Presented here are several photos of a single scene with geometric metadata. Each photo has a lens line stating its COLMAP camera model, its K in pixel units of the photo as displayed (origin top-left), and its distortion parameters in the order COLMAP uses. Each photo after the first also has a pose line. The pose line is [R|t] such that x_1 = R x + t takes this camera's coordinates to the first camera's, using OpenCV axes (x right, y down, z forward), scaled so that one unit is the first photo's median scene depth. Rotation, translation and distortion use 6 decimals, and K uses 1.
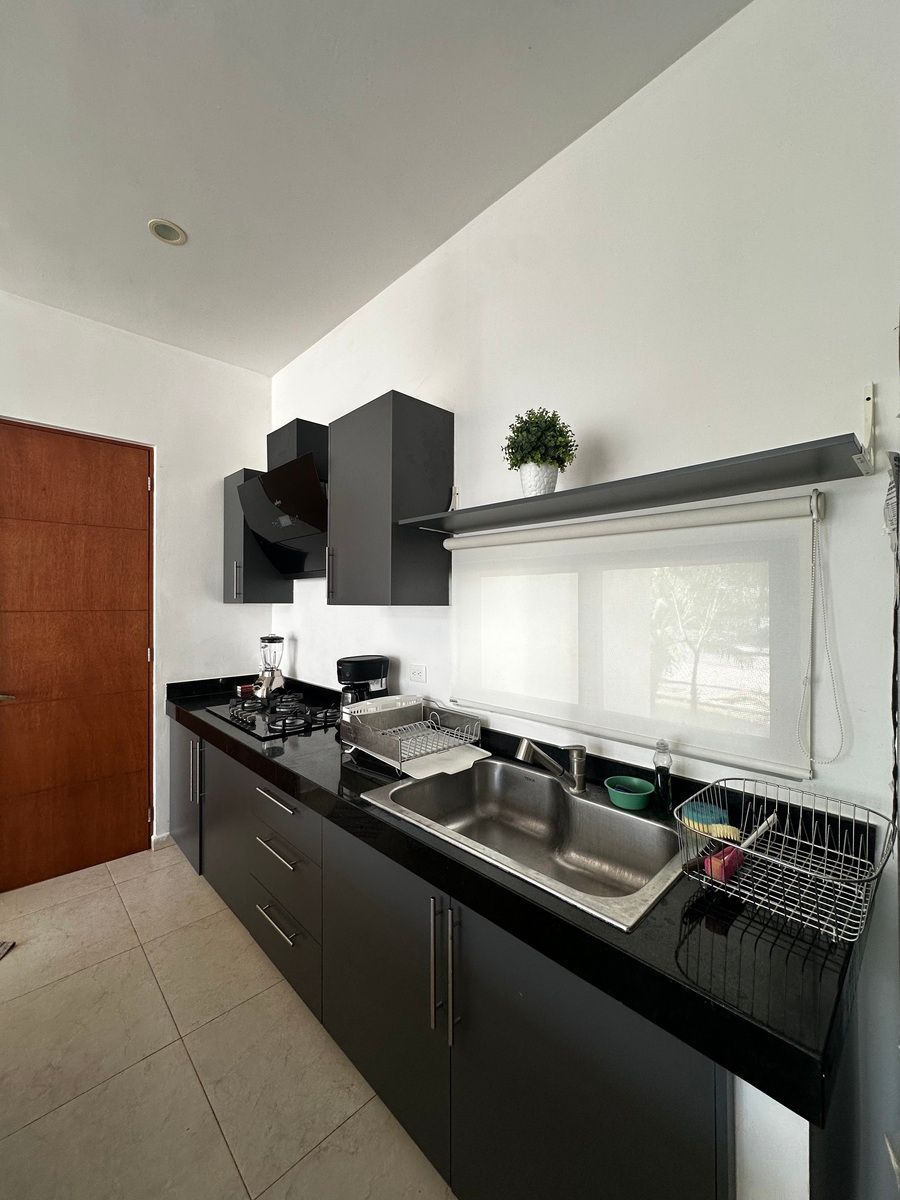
lens RADIAL K [[477.1, 0, 450.0], [0, 477.1, 600.0], [0, 0, 1]] dist [0.001601, -0.000195]
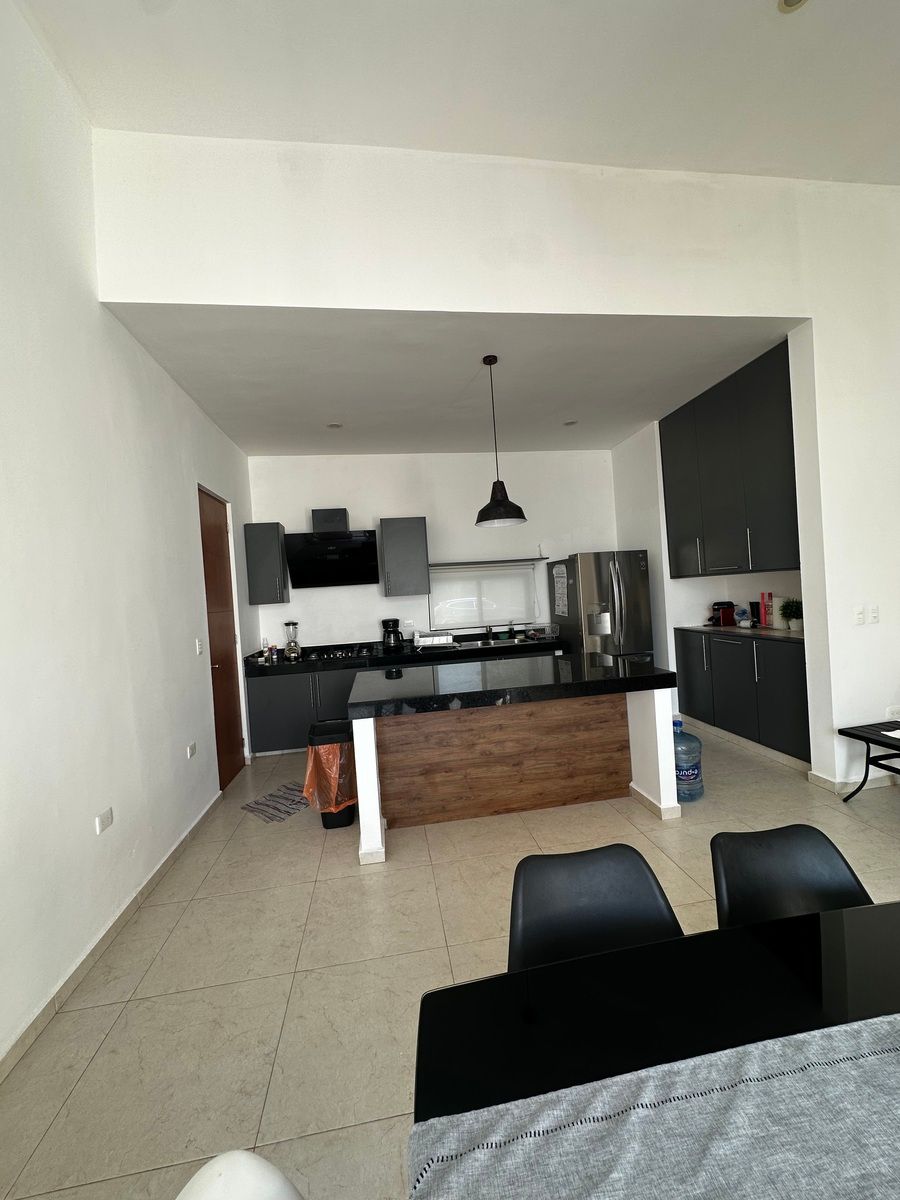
lens RADIAL K [[477.1, 0, 450.0], [0, 477.1, 600.0], [0, 0, 1]] dist [0.001601, -0.000195]
pose [[0.580605, -0.049859, 0.812657, -2.531295], [0.063270, 0.997868, 0.016019, 0.010224], [-0.811723, 0.042116, 0.582522, -0.772811]]
